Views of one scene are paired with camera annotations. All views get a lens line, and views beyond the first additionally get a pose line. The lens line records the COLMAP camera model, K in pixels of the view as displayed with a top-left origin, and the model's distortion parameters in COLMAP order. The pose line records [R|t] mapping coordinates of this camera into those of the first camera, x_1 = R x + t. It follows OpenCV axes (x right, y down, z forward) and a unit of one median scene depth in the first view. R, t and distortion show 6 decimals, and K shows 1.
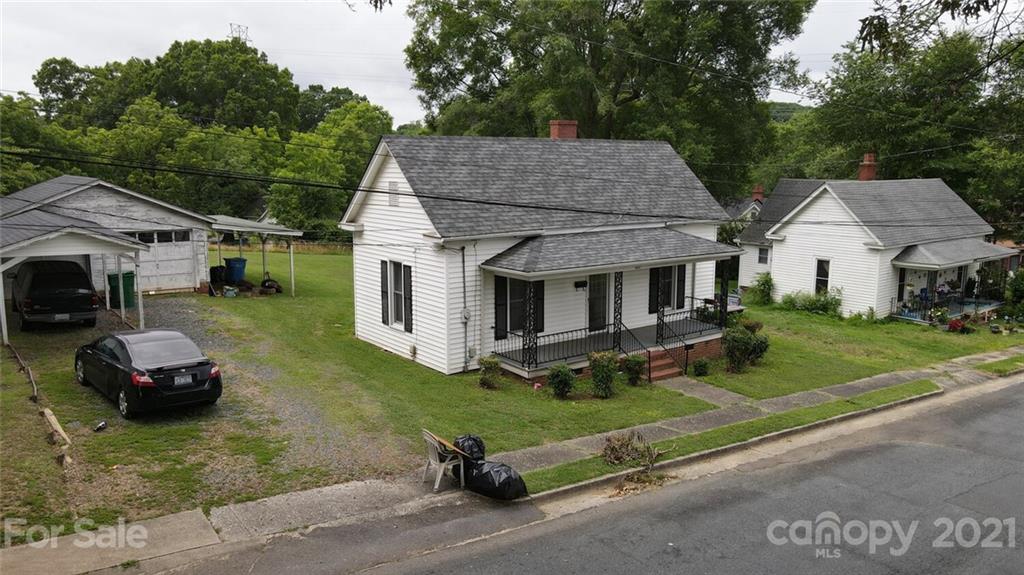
lens RADIAL K [[751.9, 0, 512.1], [0, 751.9, 286.3], [0, 0, 1]] dist [0.007976, 0.019719]
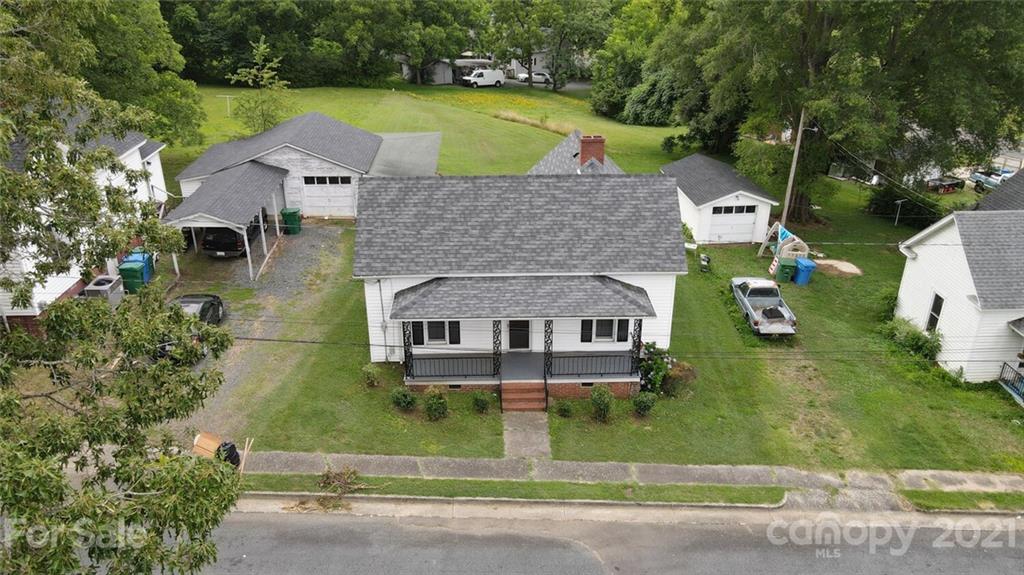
lens RADIAL K [[751.9, 0, 510.7], [0, 751.9, 286.3], [0, 0, 1]] dist [0.007976, 0.019719]
pose [[0.814021, 0.244959, -0.526654, 0.787140], [-0.091962, 0.949636, 0.299556, -0.437926], [0.573509, -0.195413, 0.795551, 0.055420]]
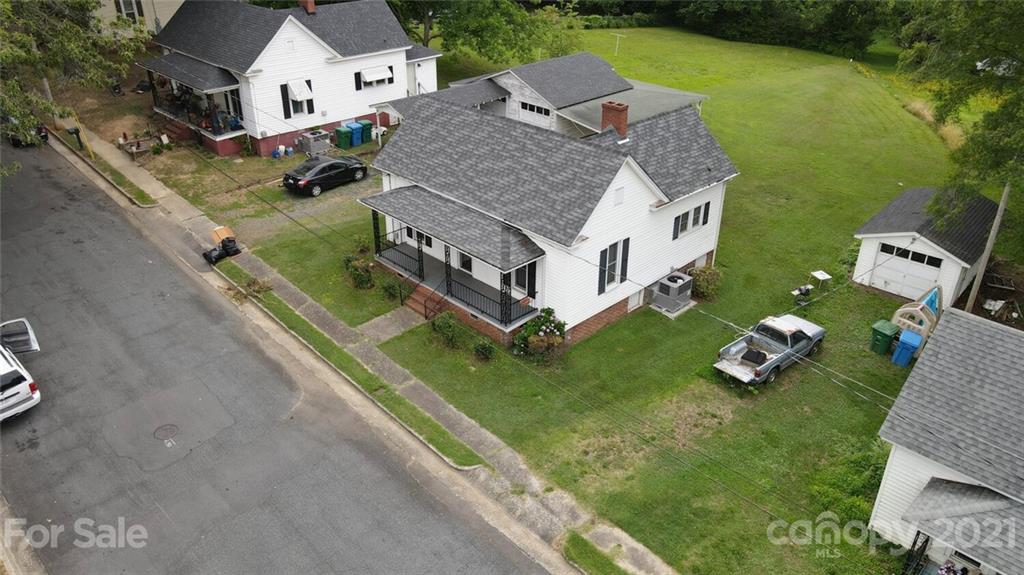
lens RADIAL K [[751.9, 0, 511.3], [0, 751.9, 286.0], [0, 0, 1]] dist [0.007976, 0.019719]
pose [[0.117425, 0.472100, -0.873690, 1.455073], [-0.166296, 0.876701, 0.451377, -0.596169], [0.979059, 0.092288, 0.181454, 0.923296]]
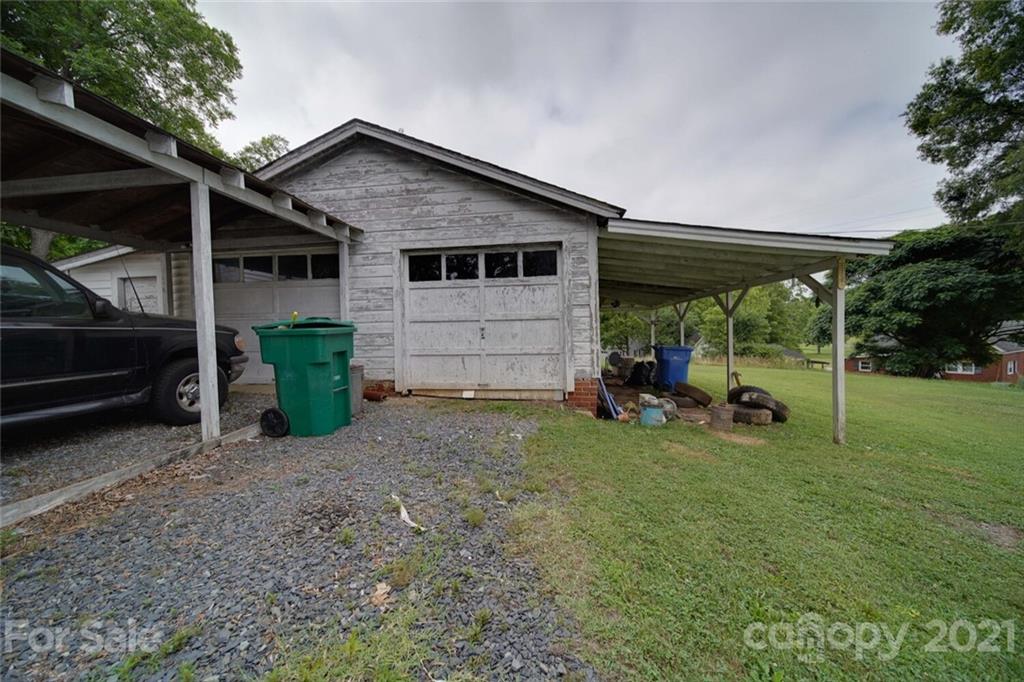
lens RADIAL K [[361.7, 0, 512.3], [0, 361.7, 341.5], [0, 0, 1]] dist [-0.000140, 0.000049]
pose [[0.711129, -0.008708, -0.703008, -0.420876], [-0.085406, 0.991448, -0.098673, -0.004269], [0.697855, 0.130211, 0.704304, 1.161865]]
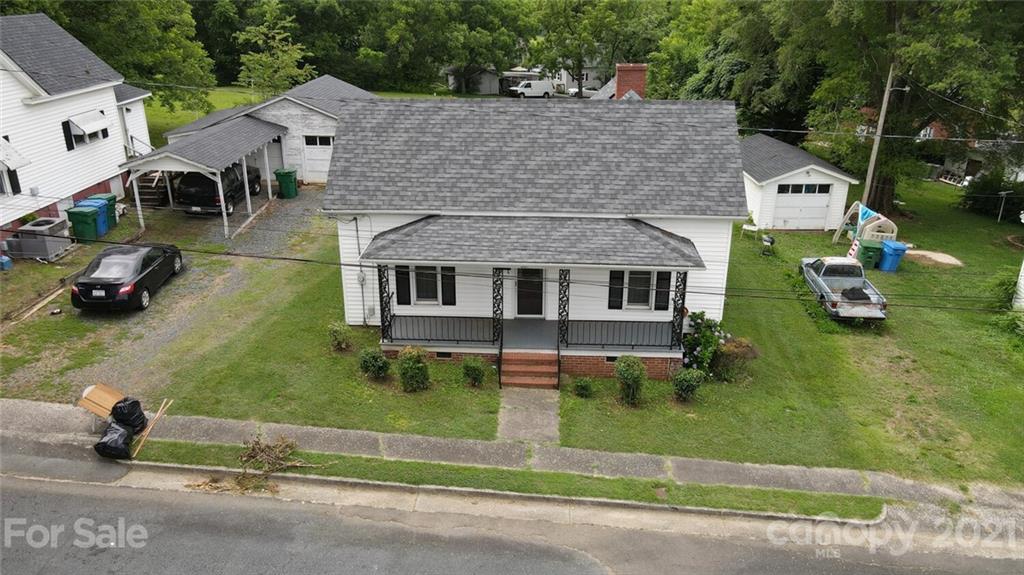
lens RADIAL K [[751.9, 0, 511.2], [0, 751.9, 286.4], [0, 0, 1]] dist [0.007976, 0.019719]
pose [[0.767170, 0.240250, -0.594753, 0.723666], [-0.105451, 0.961831, 0.252510, -0.237386], [0.632717, -0.131001, 0.763222, 0.284618]]
